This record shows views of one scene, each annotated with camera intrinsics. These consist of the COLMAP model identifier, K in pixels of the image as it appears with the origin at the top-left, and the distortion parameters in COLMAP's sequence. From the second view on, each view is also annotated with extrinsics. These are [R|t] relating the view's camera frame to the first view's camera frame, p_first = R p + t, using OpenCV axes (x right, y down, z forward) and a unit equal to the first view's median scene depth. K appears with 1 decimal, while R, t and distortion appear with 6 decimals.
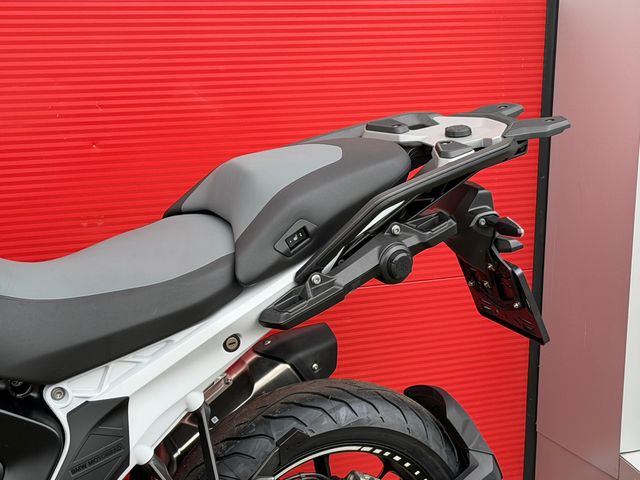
lens RADIAL K [[1396.3, 0, 333.8], [0, 1396.3, 240.2], [0, 0, 1]] dist [0.114051, 0.465443]
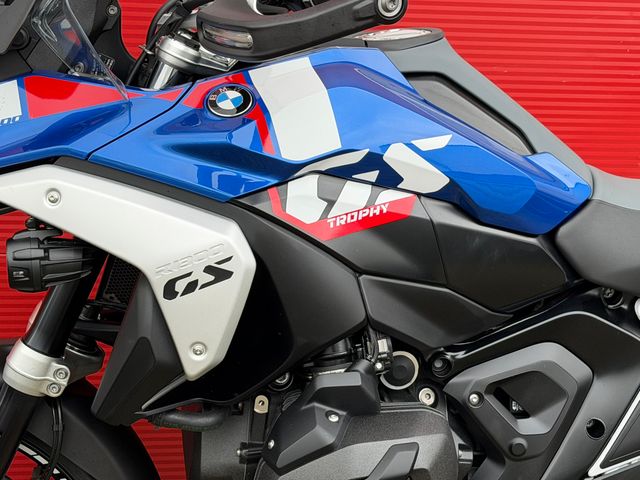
lens RADIAL K [[1396.3, 0, 333.8], [0, 1396.3, 240.2], [0, 0, 1]] dist [0.114051, 0.465443]
pose [[0.958002, 0.085231, -0.273803, -0.130712], [-0.090697, 0.995851, -0.007343, 0.081229], [0.272042, 0.031867, 0.961758, -0.003694]]
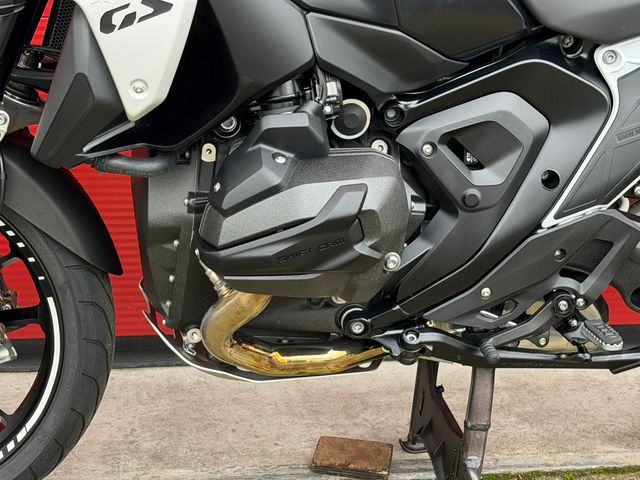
lens RADIAL K [[1396.3, 0, 333.8], [0, 1396.3, 240.2], [0, 0, 1]] dist [0.114051, 0.465443]
pose [[0.962177, 0.114628, -0.247134, -0.115384], [-0.089096, 0.989687, 0.112164, 0.129465], [0.257442, -0.085903, 0.962468, 0.022156]]
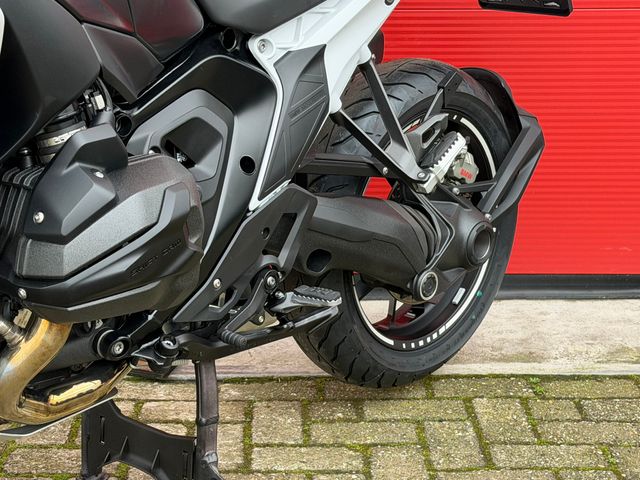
lens RADIAL K [[1396.3, 0, 333.8], [0, 1396.3, 240.2], [0, 0, 1]] dist [0.114051, 0.465443]
pose [[0.924036, -0.122213, 0.362246, -0.490957], [0.105582, 0.992255, 0.065437, 0.172694], [-0.367438, -0.022220, 0.929783, 0.018918]]
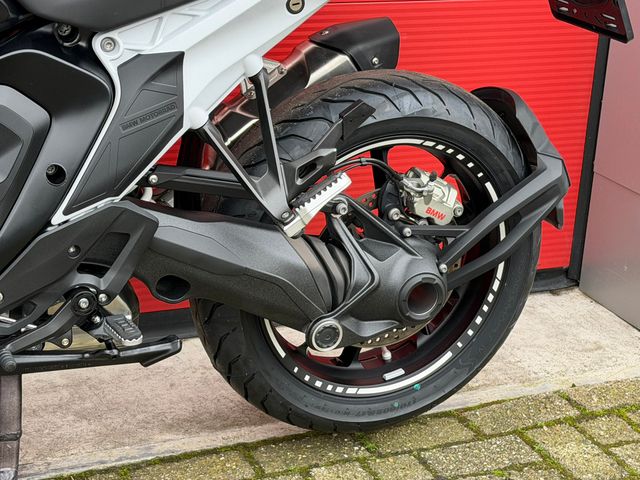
lens RADIAL K [[1394.9, 0, 318.9], [0, 1394.9, 230.9], [0, 0, 1]] dist [0.128933, 0.230787]
pose [[0.998899, 0.043965, -0.016366, -0.034081], [-0.041908, 0.993060, 0.109888, 0.112975], [0.021083, -0.109081, 0.993809, 0.066813]]
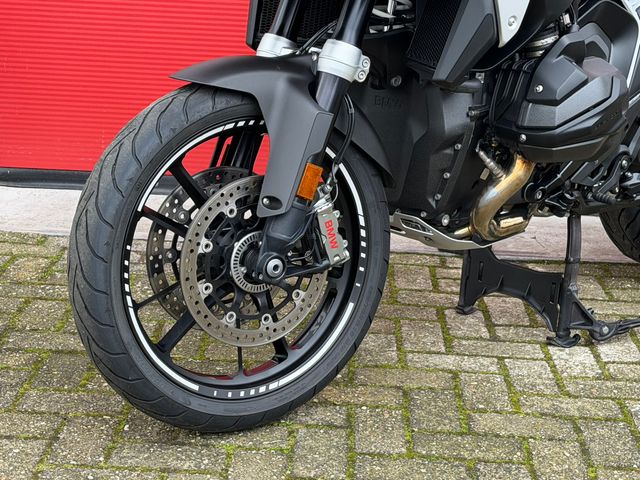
lens RADIAL K [[1394.9, 0, 318.9], [0, 1394.9, 230.9], [0, 0, 1]] dist [0.128933, 0.230787]
pose [[0.943901, -0.070288, 0.322662, -0.904133], [0.059905, 0.997320, 0.042011, 0.248007], [-0.324750, -0.020325, 0.945582, -0.260949]]
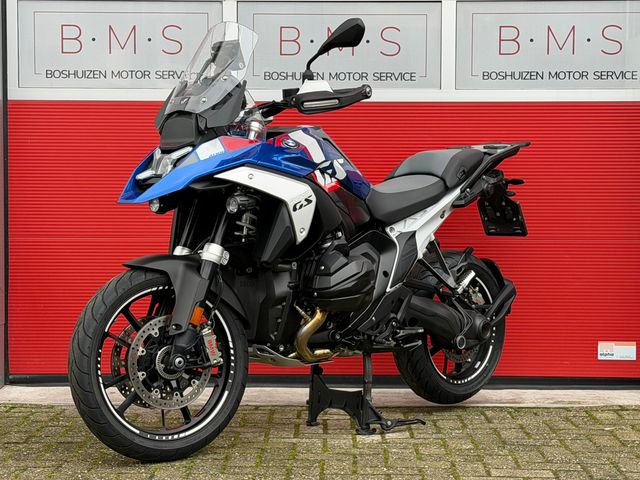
lens RADIAL K [[1396.3, 0, 333.8], [0, 1396.3, 240.2], [0, 0, 1]] dist [0.114051, 0.465443]
pose [[0.938487, -0.026777, 0.344274, -1.070764], [0.099369, 0.975759, -0.194985, 0.561223], [-0.330707, 0.217201, 0.918399, -1.191148]]
